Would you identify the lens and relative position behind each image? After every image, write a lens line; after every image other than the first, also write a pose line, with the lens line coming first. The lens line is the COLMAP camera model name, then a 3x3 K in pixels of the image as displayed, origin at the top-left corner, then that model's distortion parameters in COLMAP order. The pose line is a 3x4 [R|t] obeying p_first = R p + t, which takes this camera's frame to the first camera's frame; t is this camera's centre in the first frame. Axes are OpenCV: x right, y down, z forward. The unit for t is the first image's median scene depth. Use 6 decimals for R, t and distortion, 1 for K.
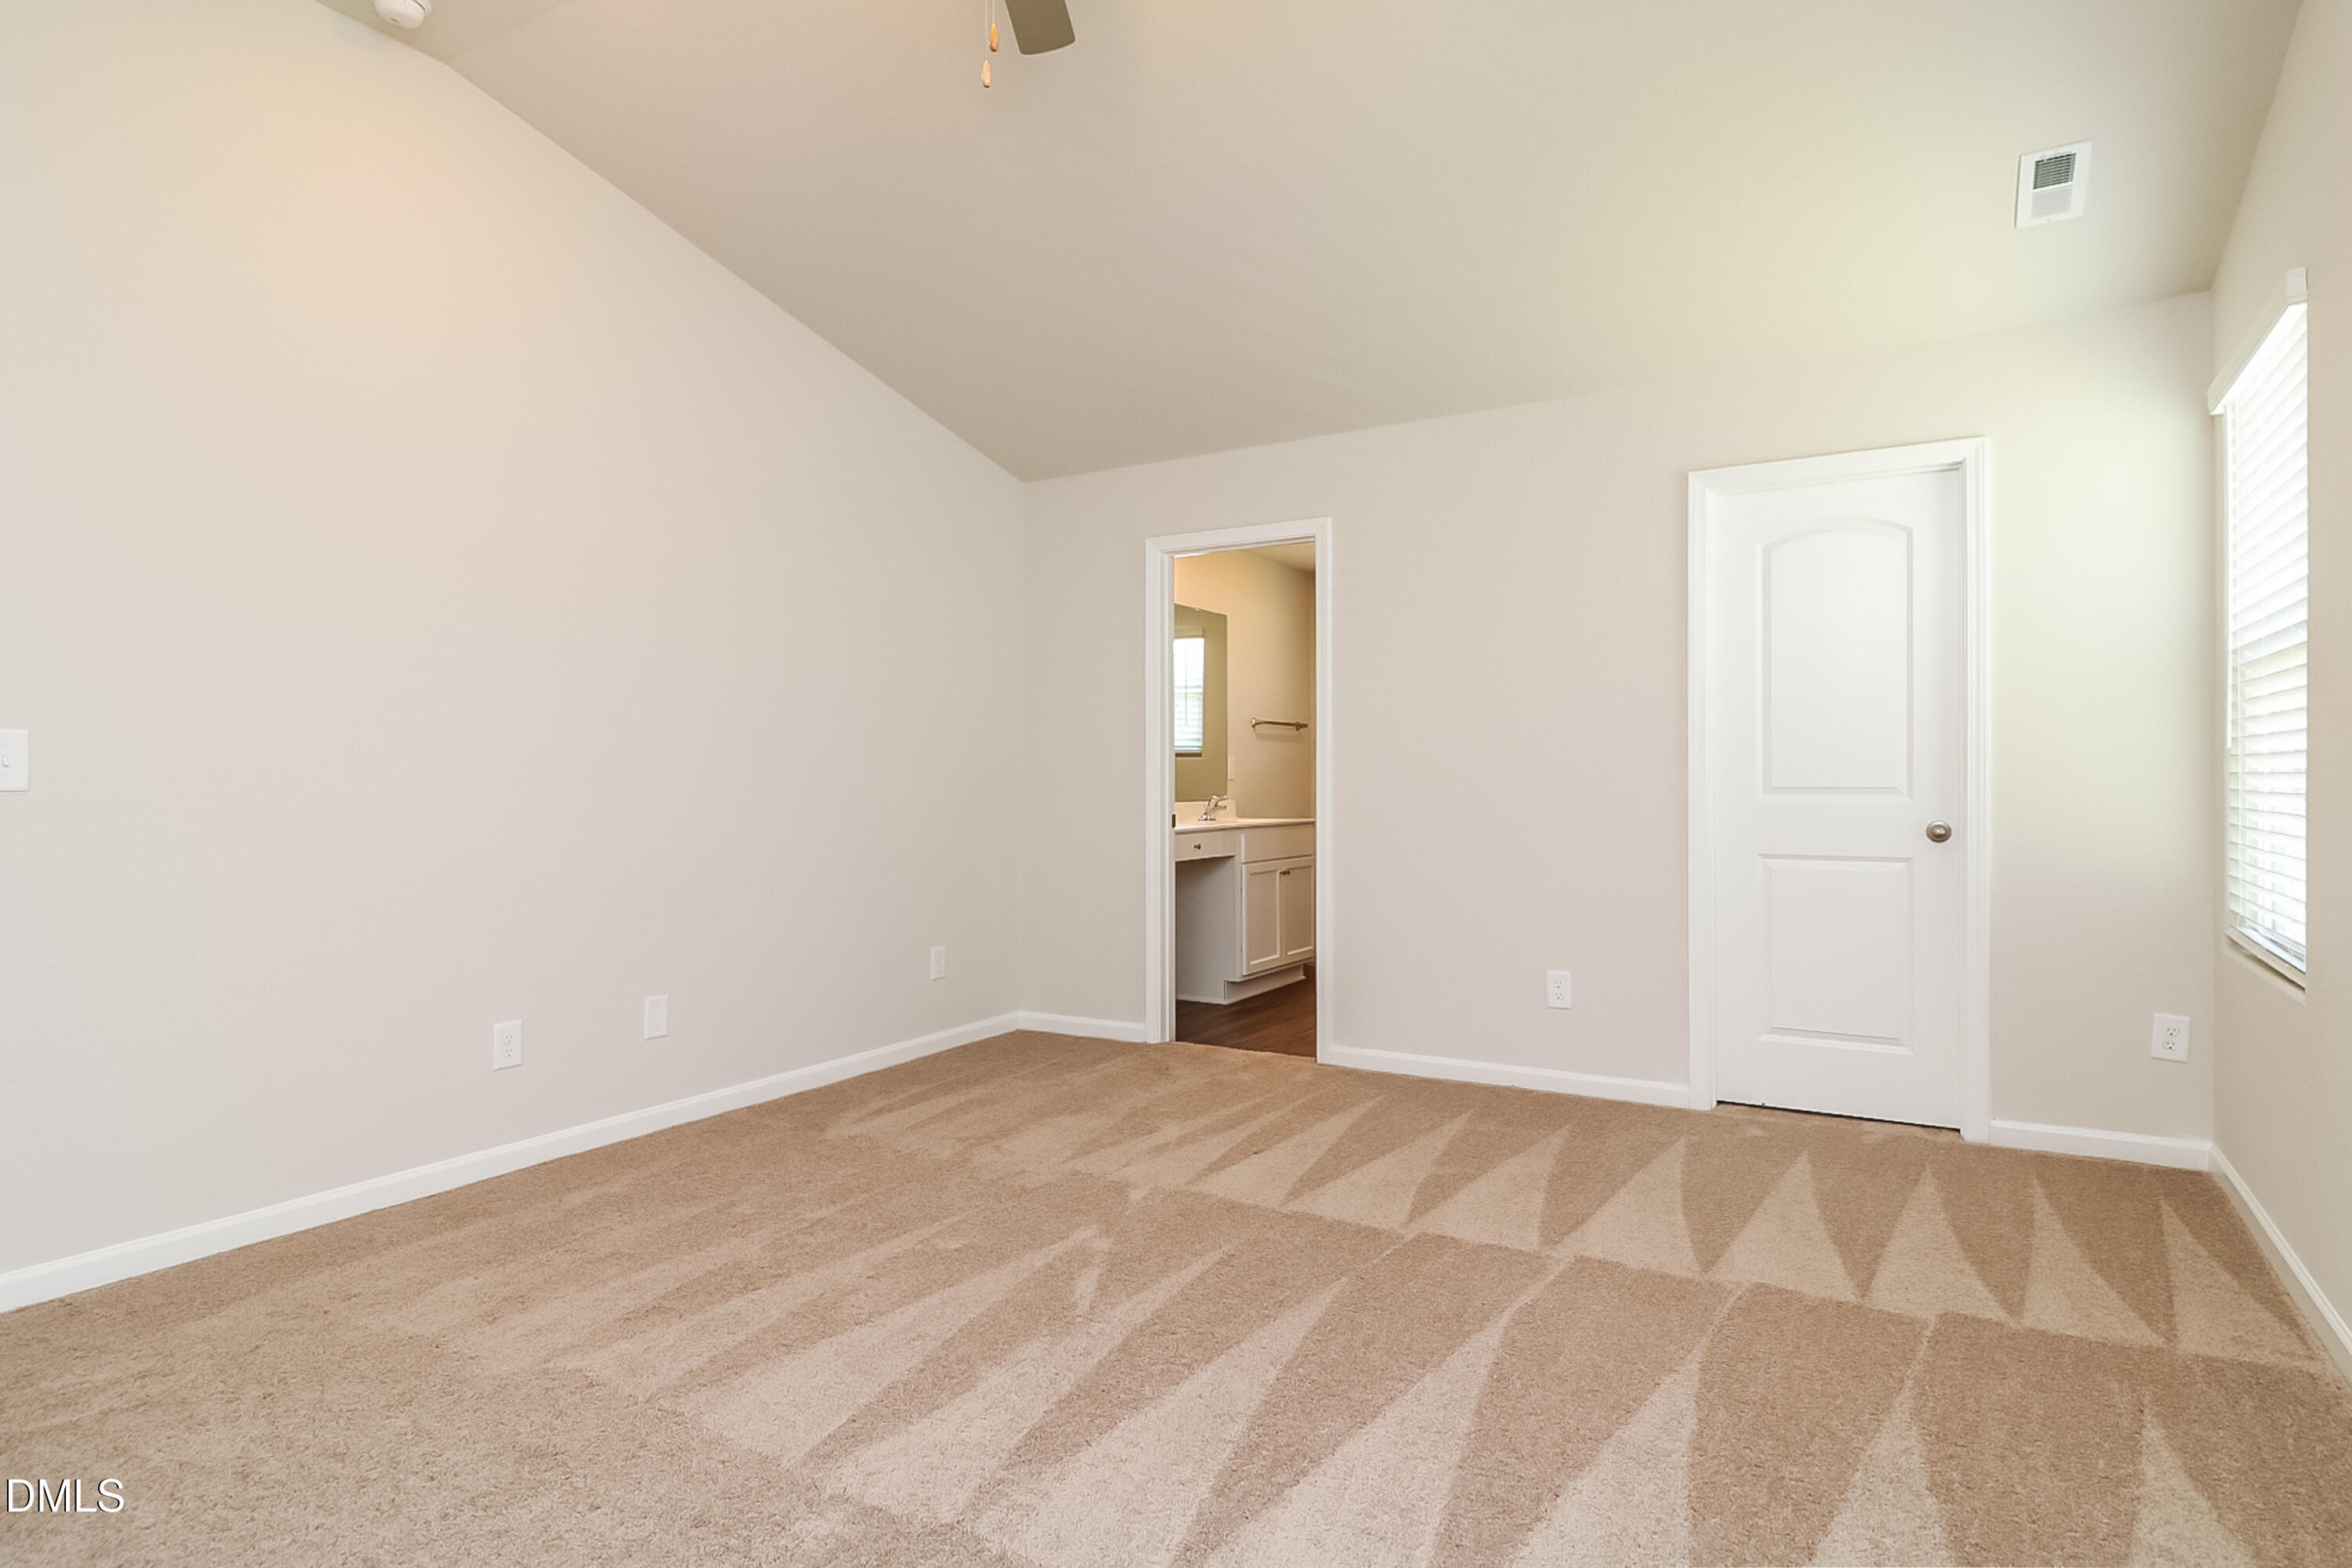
lens RADIAL K [[1327.0, 0, 1172.2], [0, 1327.0, 784.6], [0, 0, 1]] dist [0.007709, -0.000637]
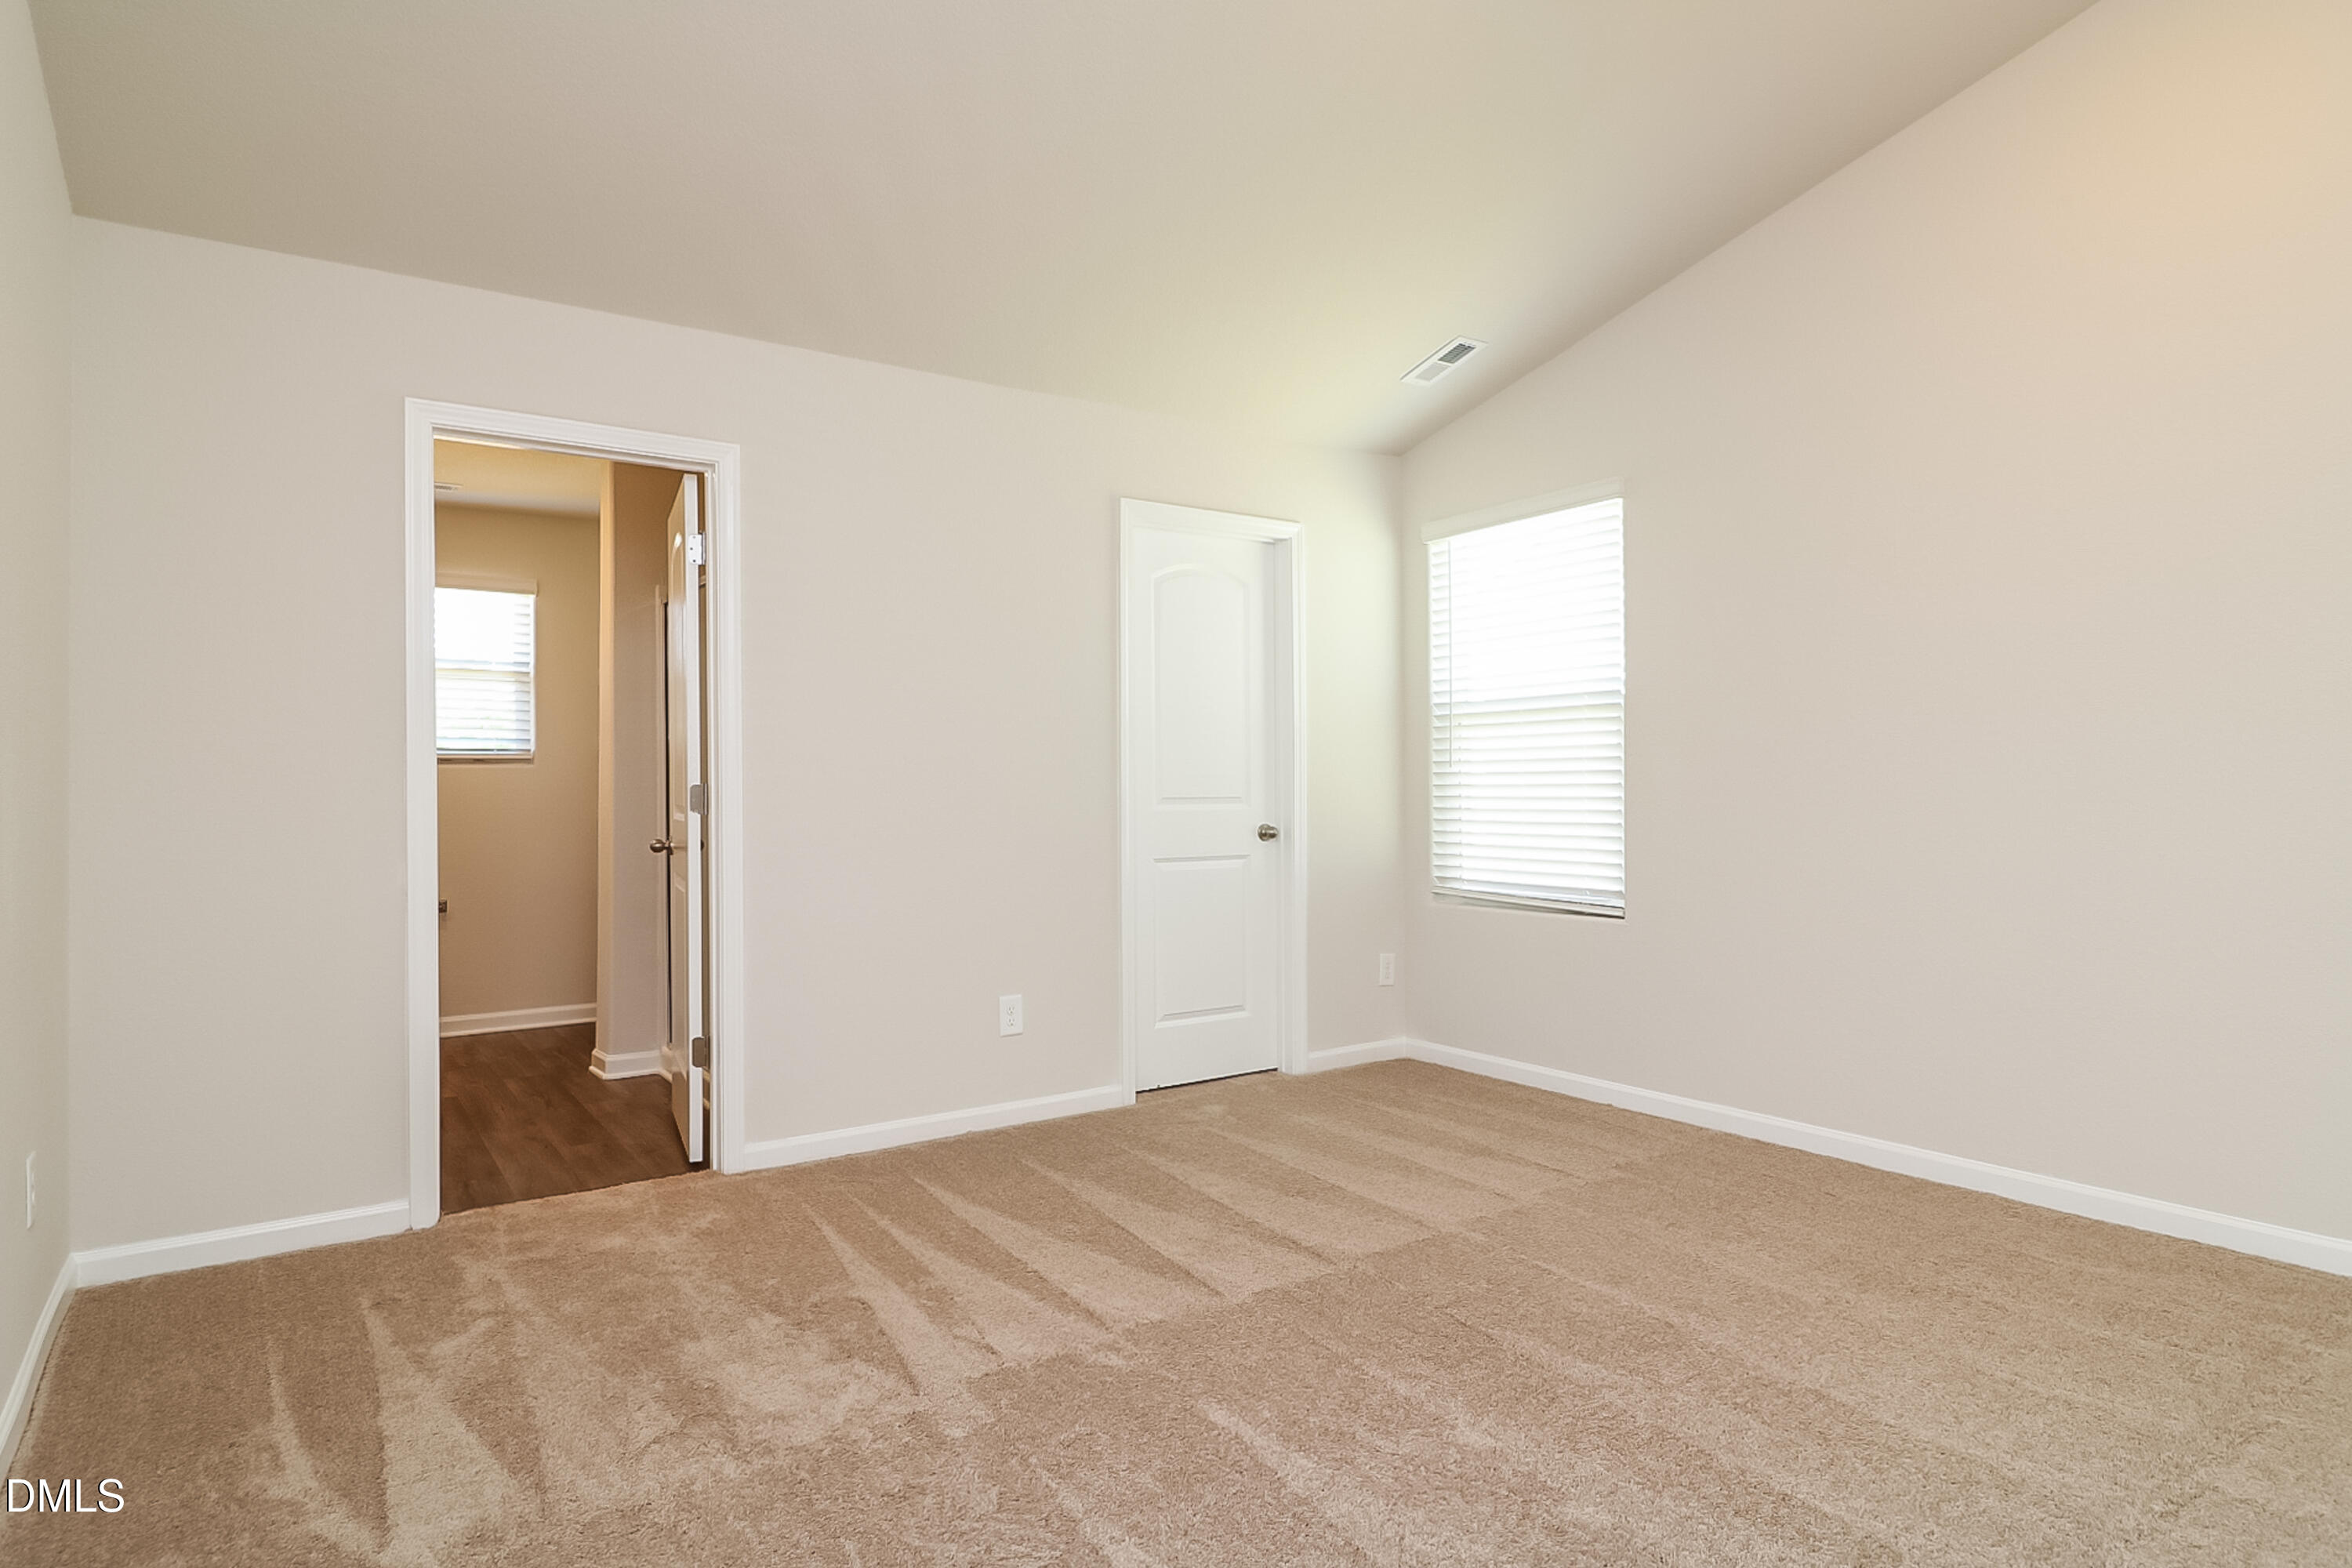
lens RADIAL K [[1327.0, 0, 1172.9], [0, 1327.0, 777.6], [0, 0, 1]] dist [0.007709, -0.000637]
pose [[0.410107, 0.000563, 0.912037, -0.584449], [0.011150, 0.999922, -0.005630, -0.009321], [-0.911969, 0.012478, 0.410069, 0.563816]]
